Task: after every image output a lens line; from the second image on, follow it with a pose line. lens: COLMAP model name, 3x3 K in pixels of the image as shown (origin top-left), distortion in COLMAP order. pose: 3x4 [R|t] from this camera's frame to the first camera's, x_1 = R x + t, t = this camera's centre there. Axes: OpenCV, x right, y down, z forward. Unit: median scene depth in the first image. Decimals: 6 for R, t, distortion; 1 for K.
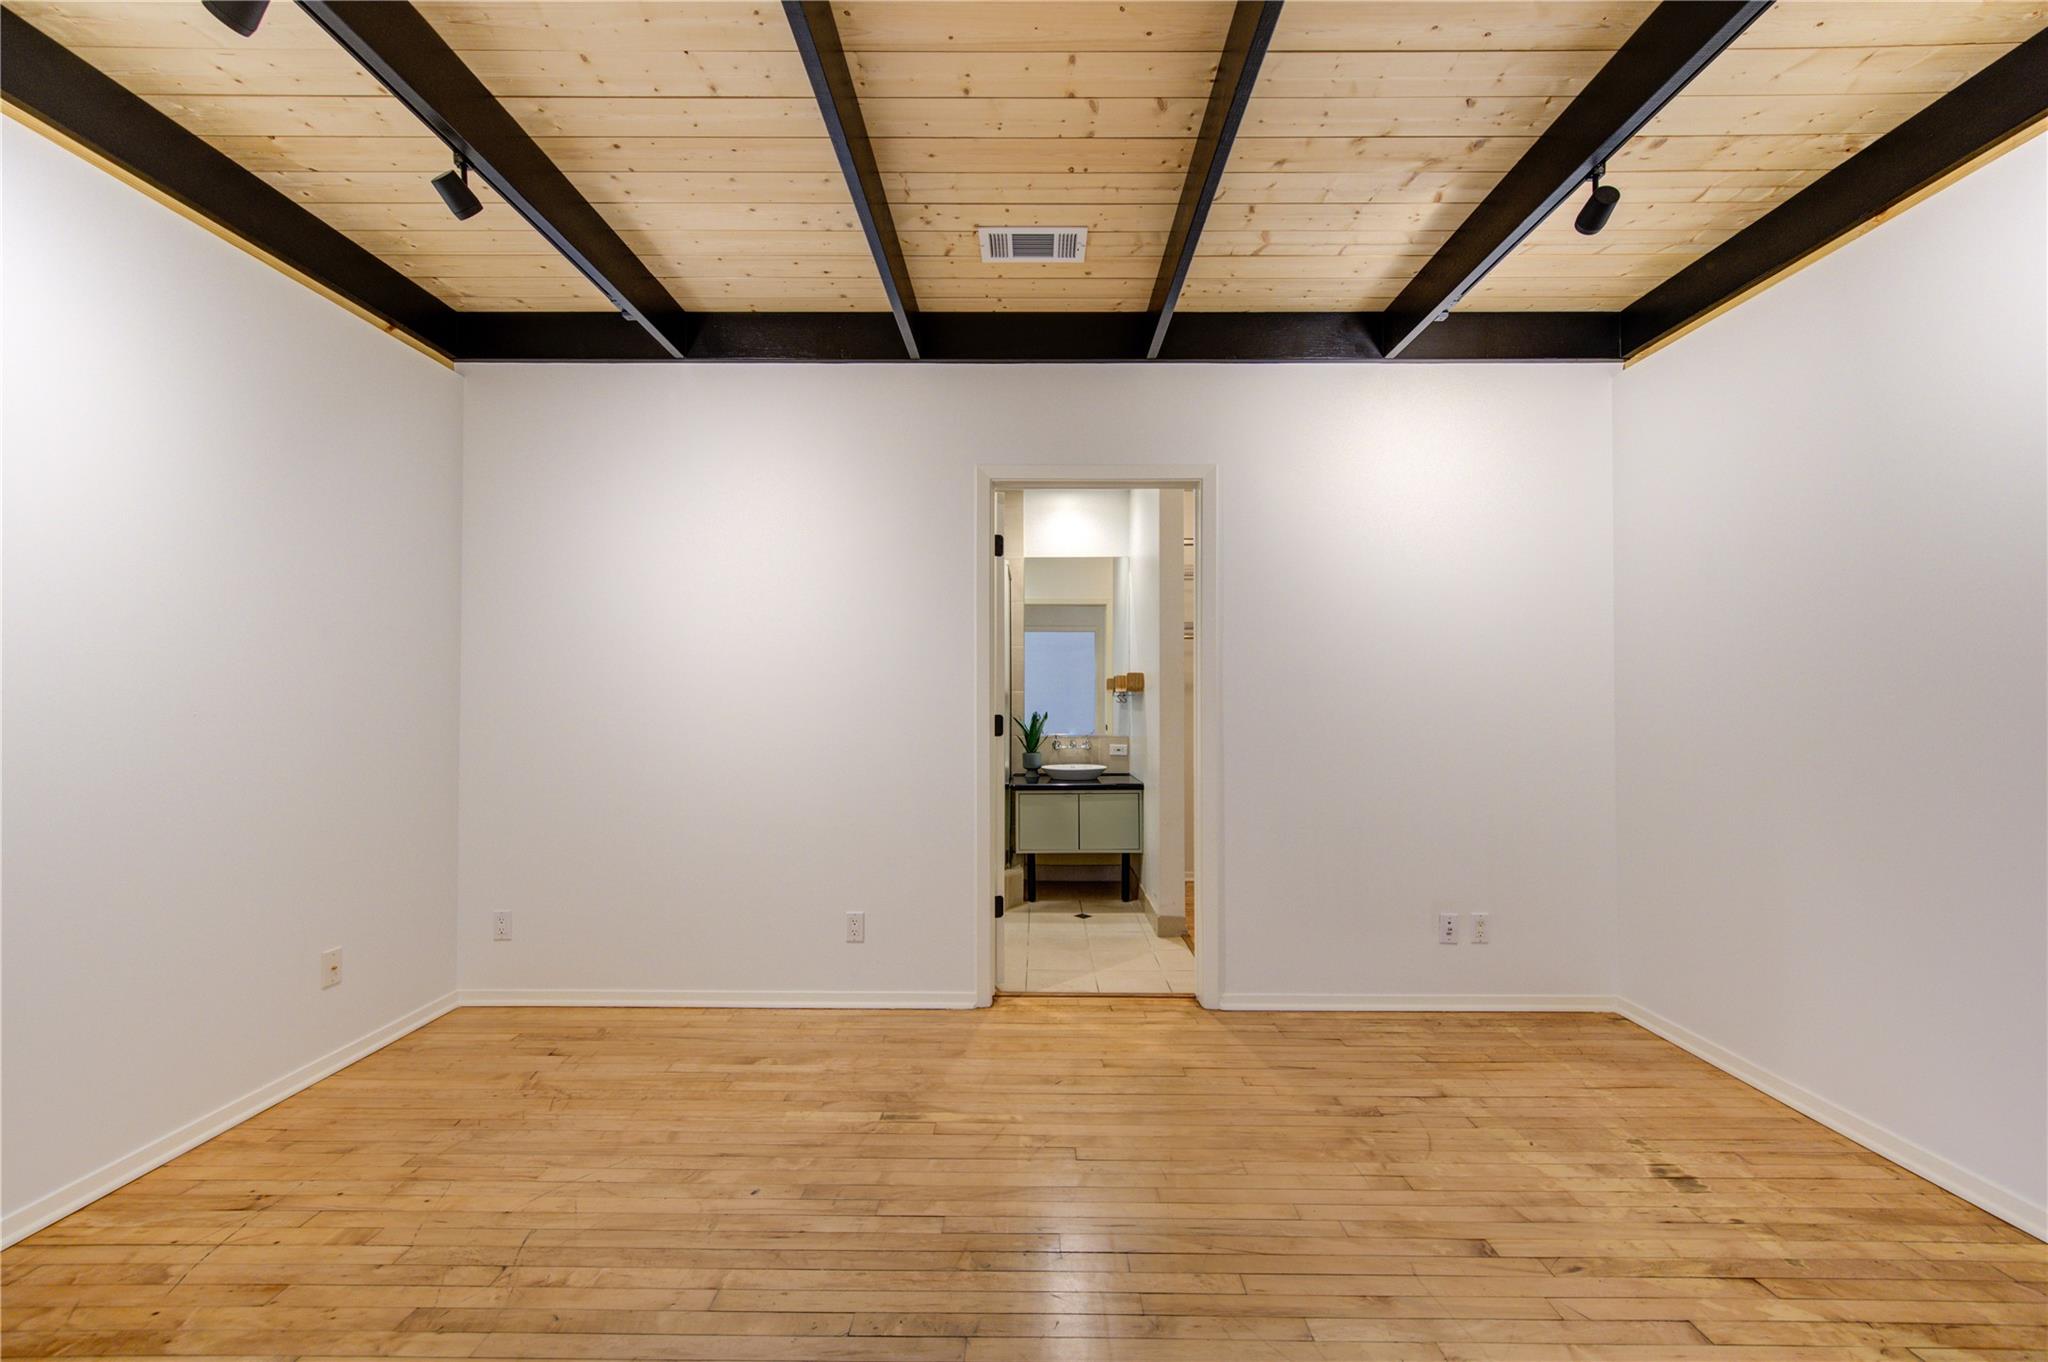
lens RADIAL K [[788.0, 0, 1027.8], [0, 788.0, 693.0], [0, 0, 1]] dist [0.001197, -0.000998]
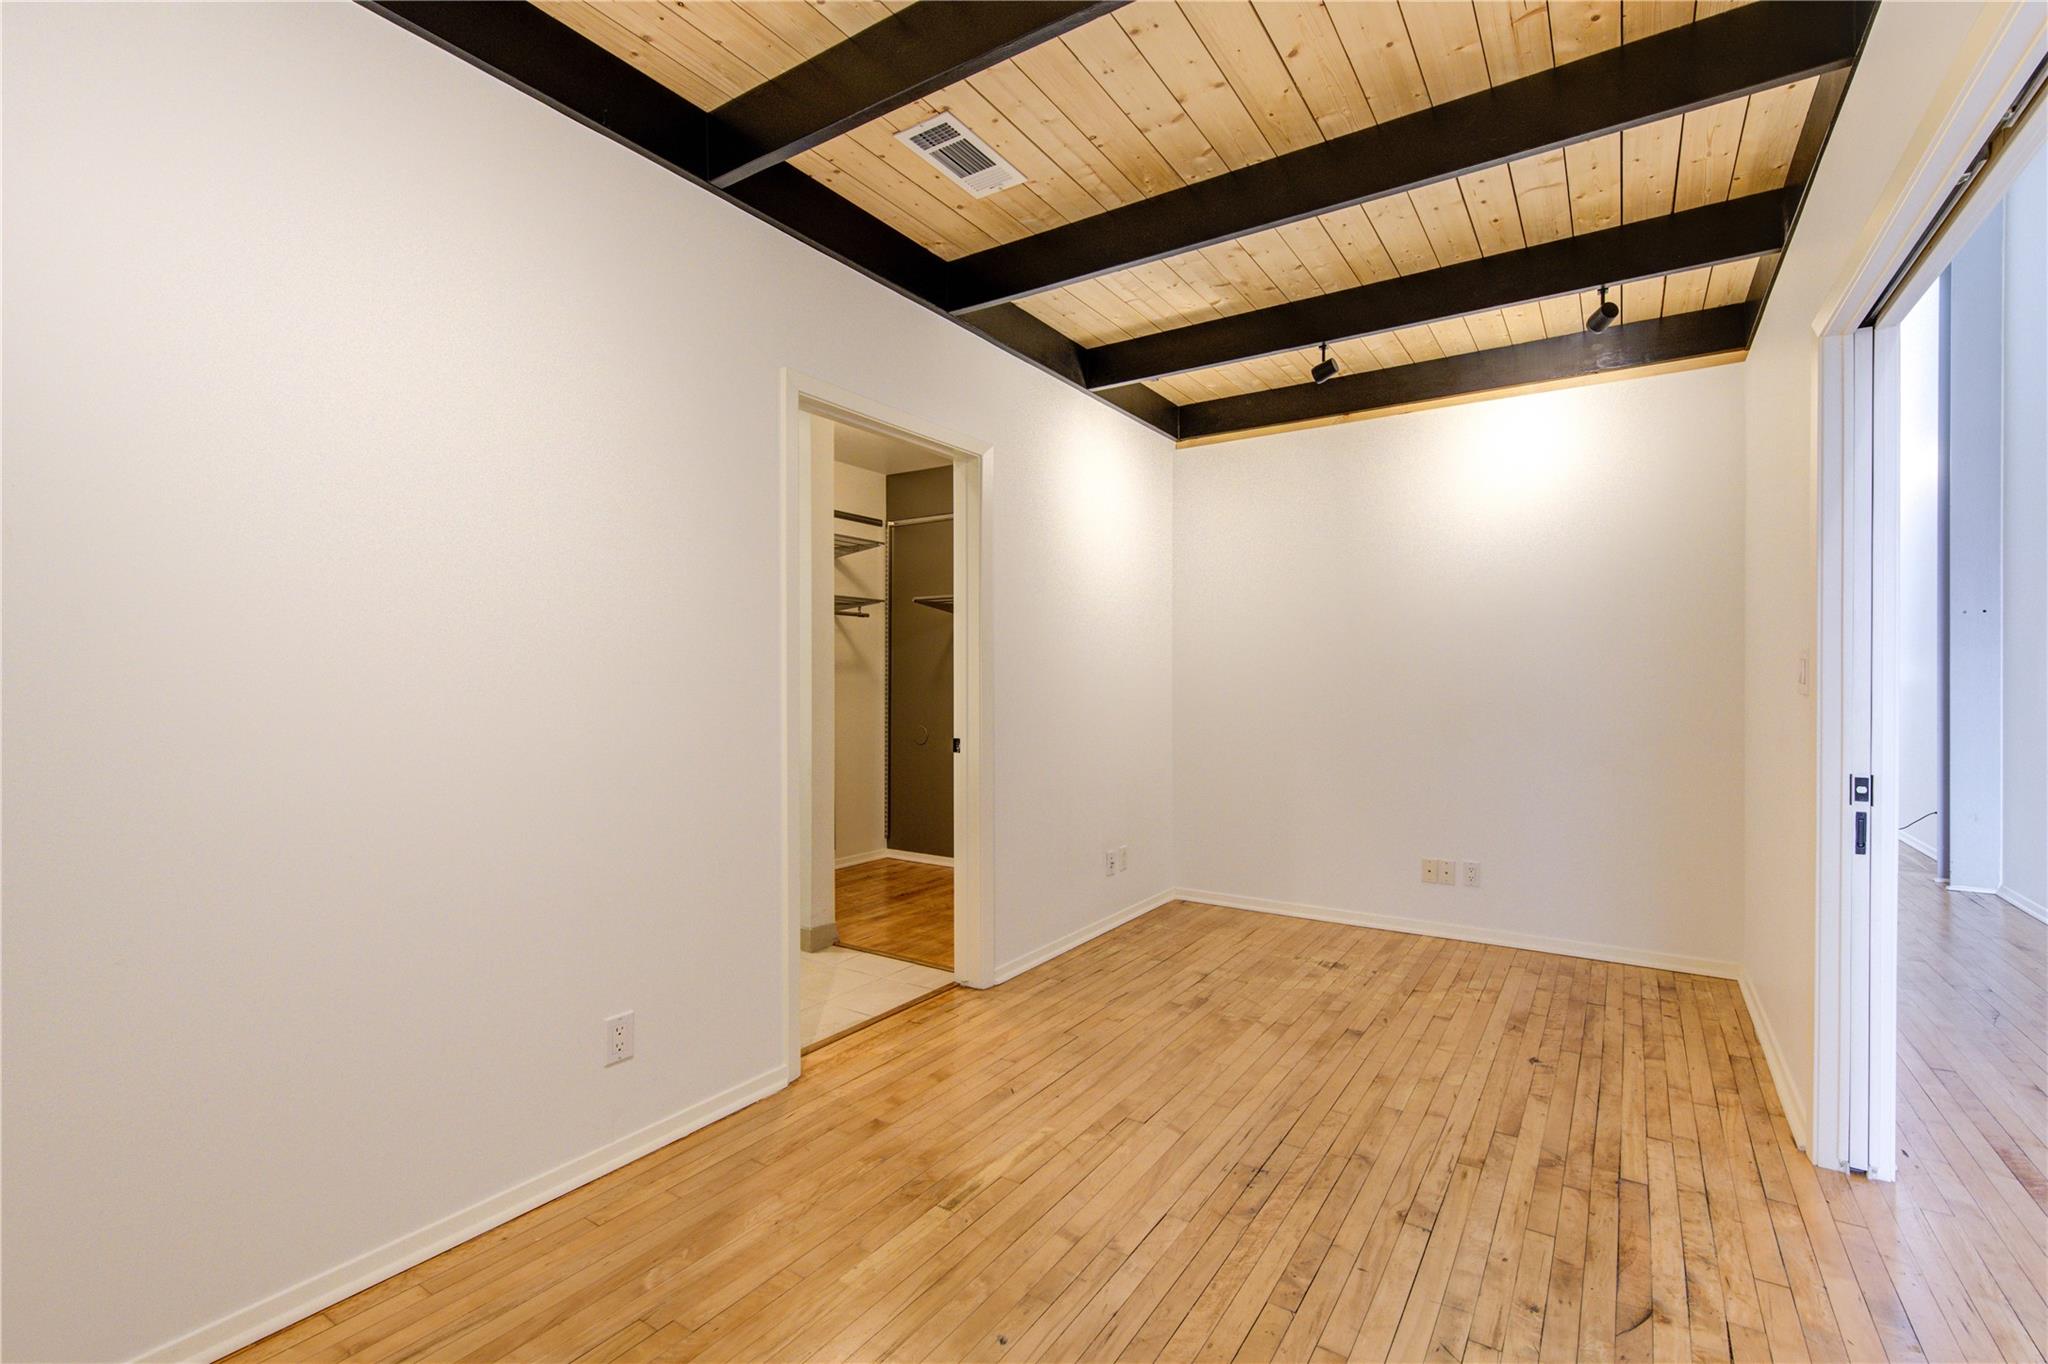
lens RADIAL K [[908.0, 0, 1023.0], [0, 908.0, 681.0], [0, 0, 1]] dist [-0.002172, -0.000209]
pose [[0.507728, -0.003516, 0.861510, -0.926934], [-0.005536, 0.999958, 0.007344, 0.004024], [-0.861500, -0.008498, 0.507687, 0.479256]]
